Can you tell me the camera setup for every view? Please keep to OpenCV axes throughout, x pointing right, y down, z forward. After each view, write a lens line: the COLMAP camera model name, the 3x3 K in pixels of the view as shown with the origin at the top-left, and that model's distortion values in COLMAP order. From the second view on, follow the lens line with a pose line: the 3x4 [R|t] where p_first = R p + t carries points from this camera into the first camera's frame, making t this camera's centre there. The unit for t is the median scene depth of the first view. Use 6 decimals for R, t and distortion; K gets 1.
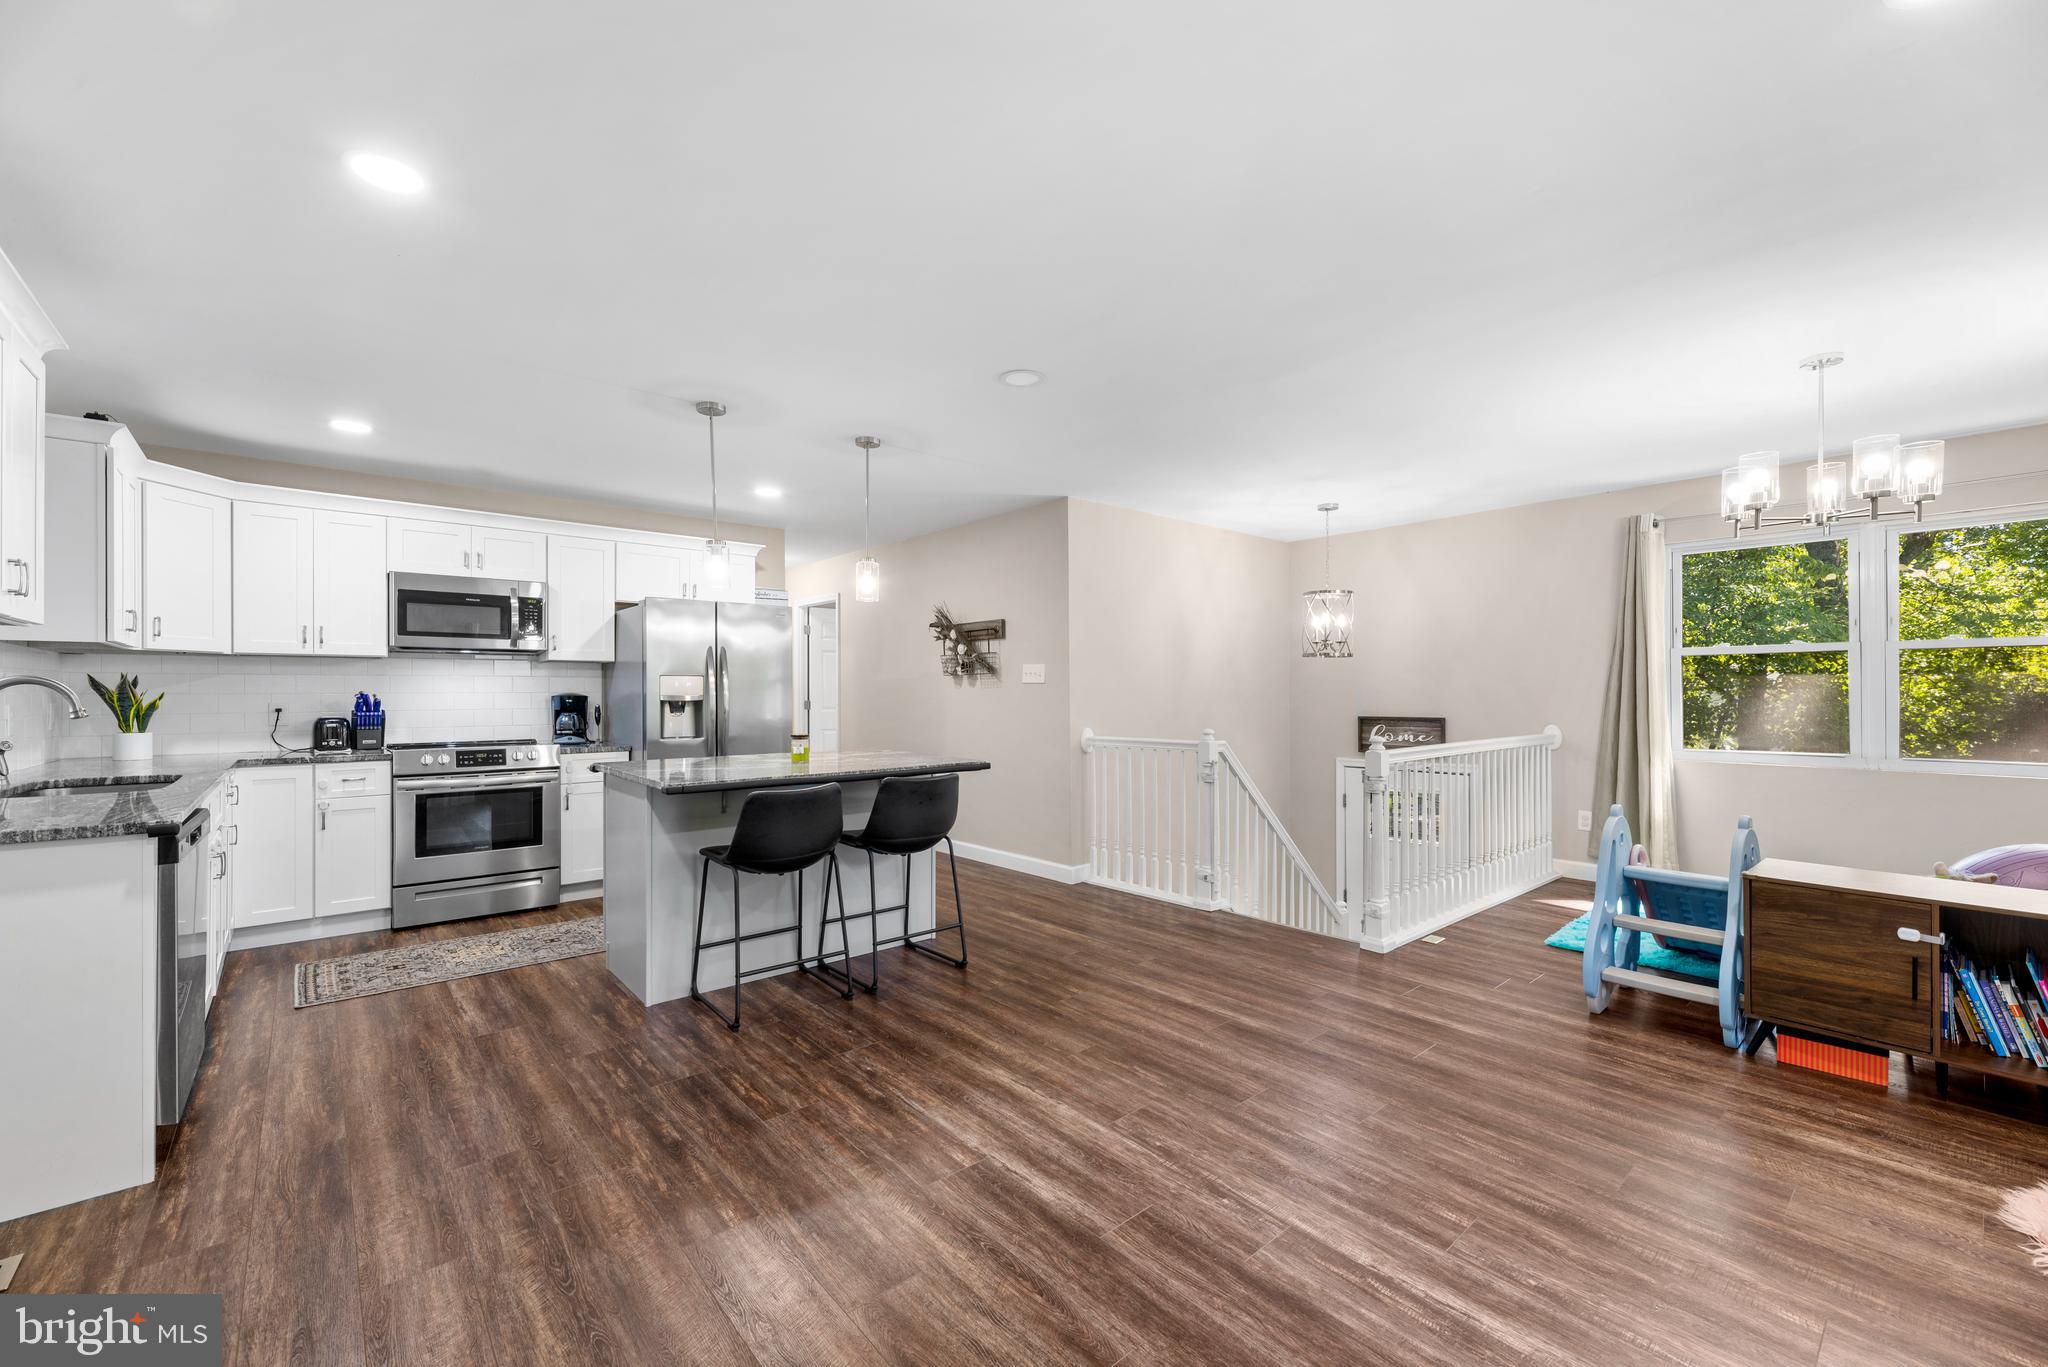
lens RADIAL K [[827.9, 0, 1022.1], [0, 827.9, 690.0], [0, 0, 1]] dist [0.005110, 0.000138]
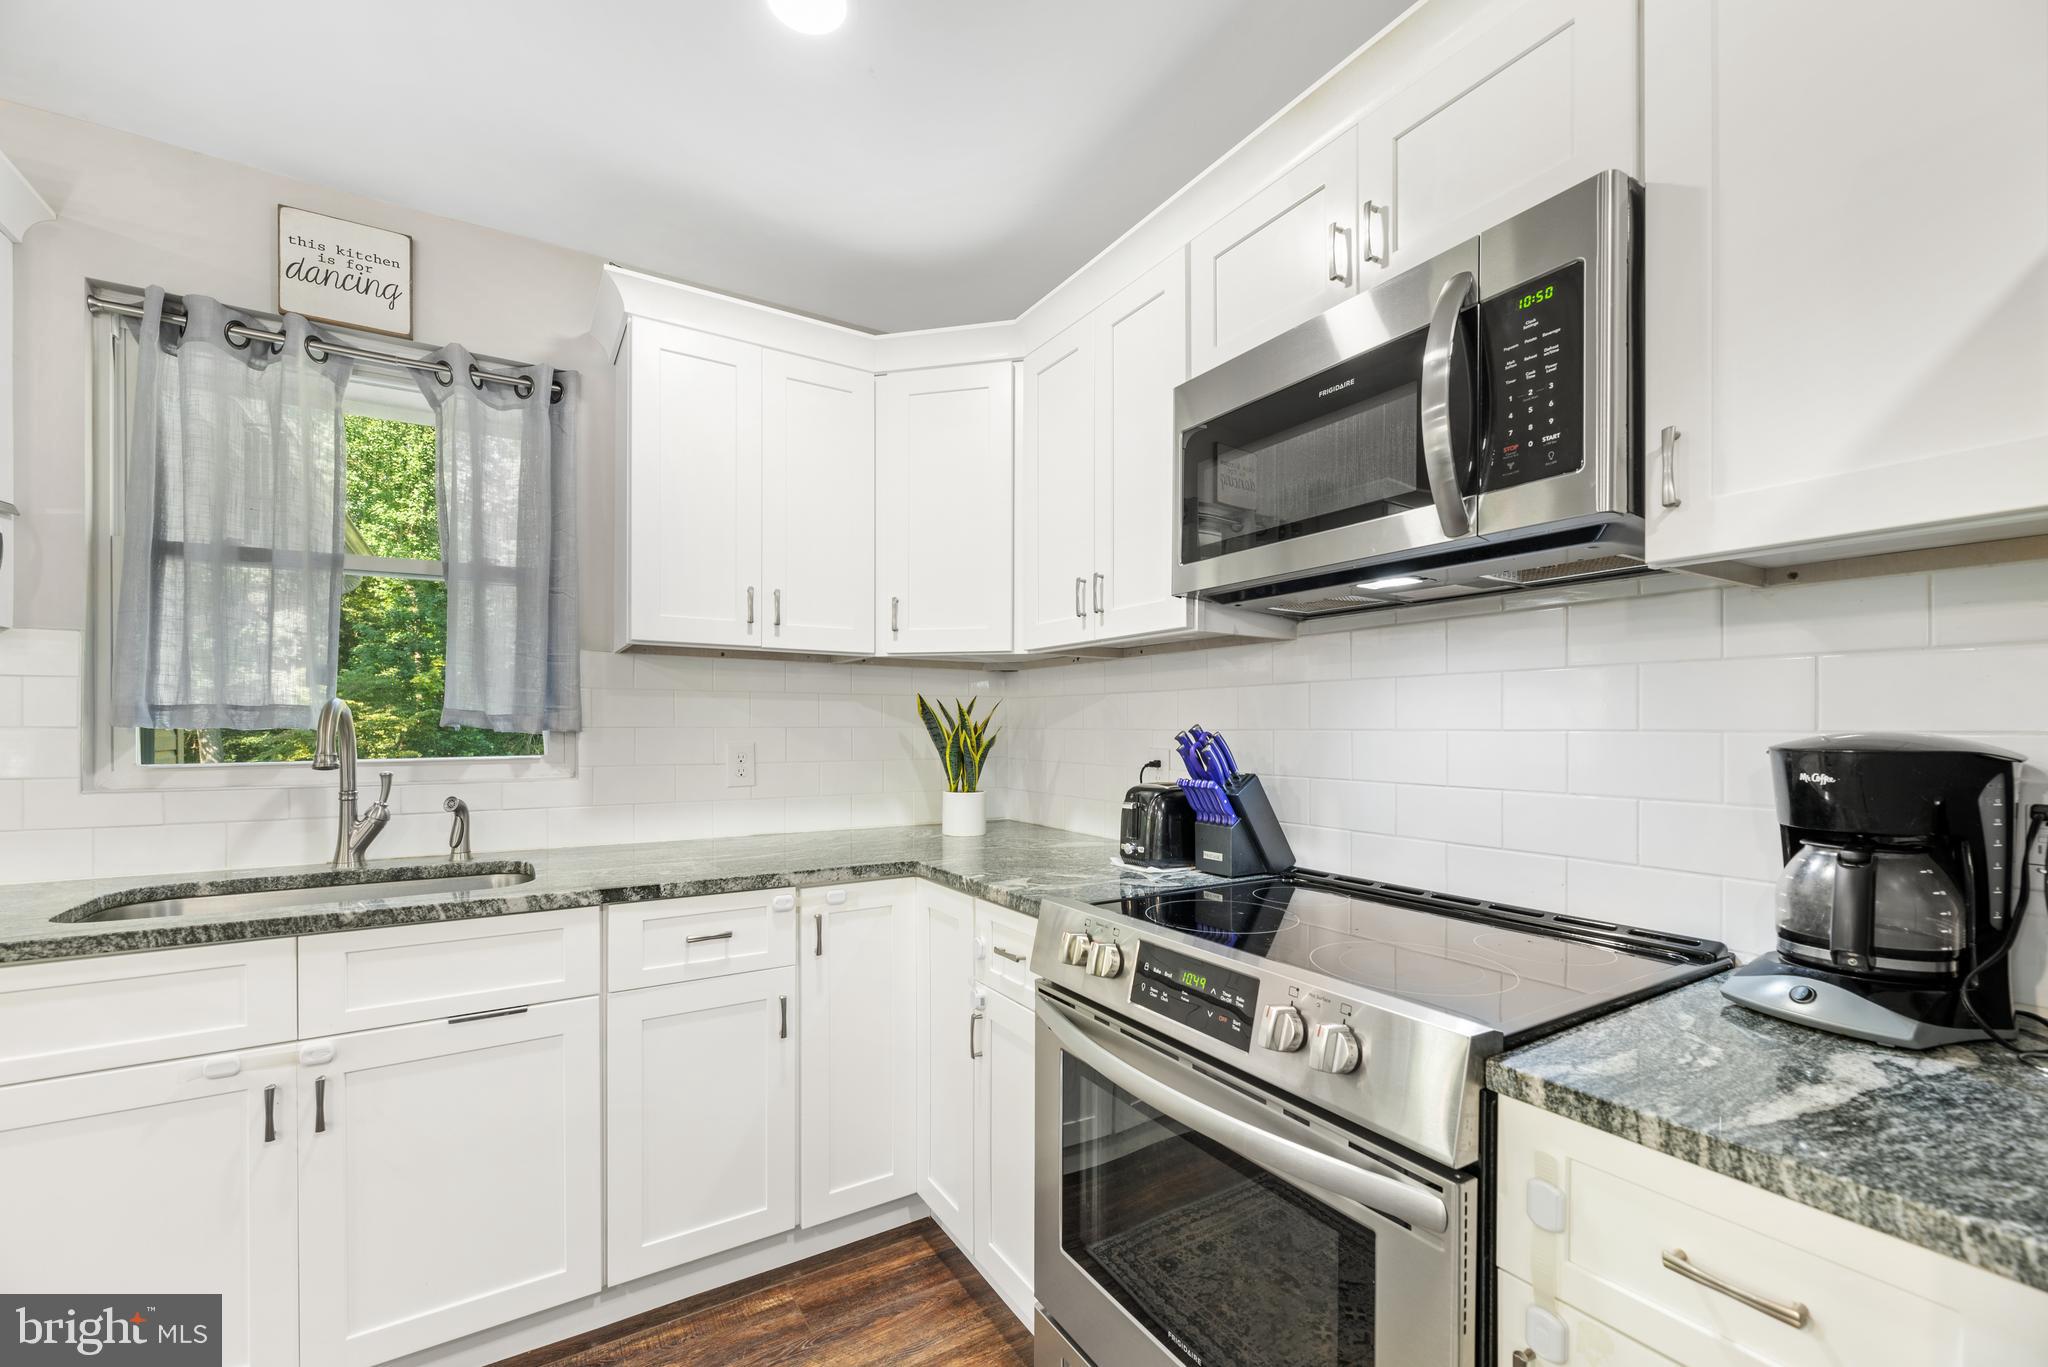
lens RADIAL K [[827.9, 0, 1003.2], [0, 827.9, 726.6], [0, 0, 1]] dist [0.005110, 0.000138]
pose [[-0.173782, 0.009978, -0.984734, -0.392943], [0.003769, 0.999948, 0.009467, -0.000899], [0.984777, -0.002066, -0.173810, 0.985994]]
